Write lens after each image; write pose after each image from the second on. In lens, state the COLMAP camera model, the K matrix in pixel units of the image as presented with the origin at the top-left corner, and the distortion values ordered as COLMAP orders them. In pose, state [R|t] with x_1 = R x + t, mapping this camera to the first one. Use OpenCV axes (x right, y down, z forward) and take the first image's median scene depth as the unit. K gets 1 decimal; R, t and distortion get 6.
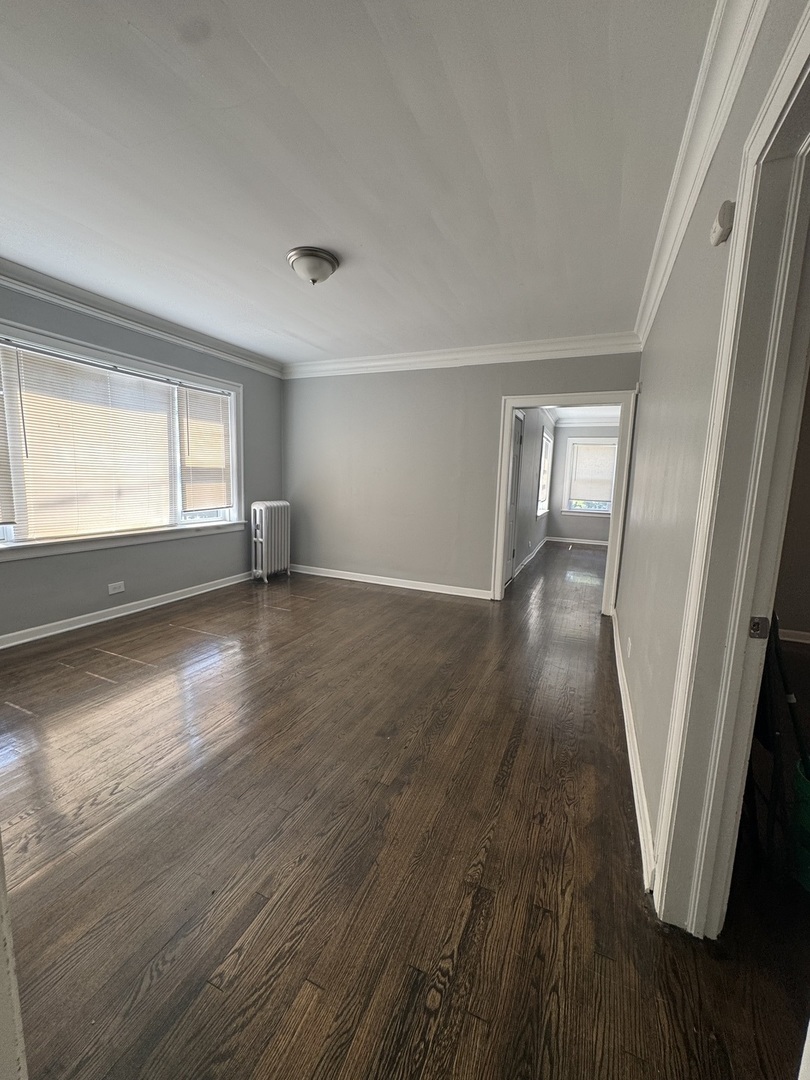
lens RADIAL K [[429.9, 0, 406.8], [0, 429.9, 540.4], [0, 0, 1]] dist [0.000606, 0.000008]
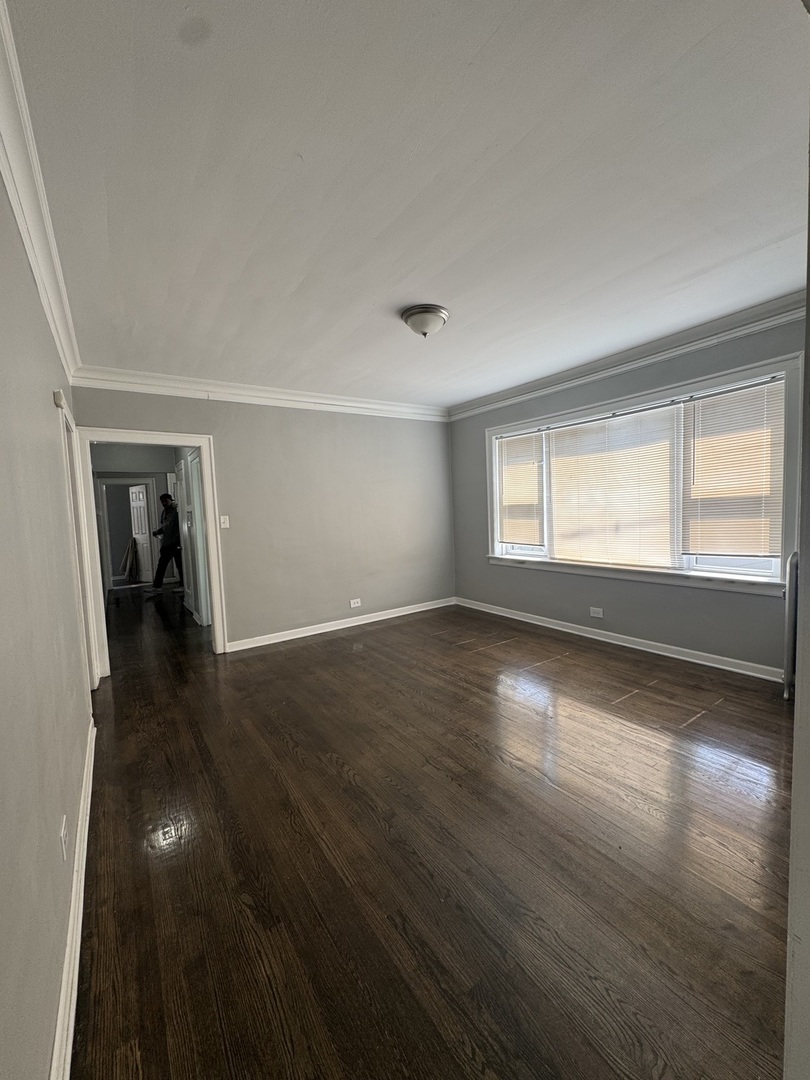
lens RADIAL K [[429.9, 0, 406.8], [0, 429.9, 540.4], [0, 0, 1]] dist [0.000606, 0.000008]
pose [[-0.532273, 0.049989, -0.845095, 0.514389], [-0.099223, 0.987691, 0.120918, -0.159044], [0.840738, 0.148214, -0.520761, 1.123186]]
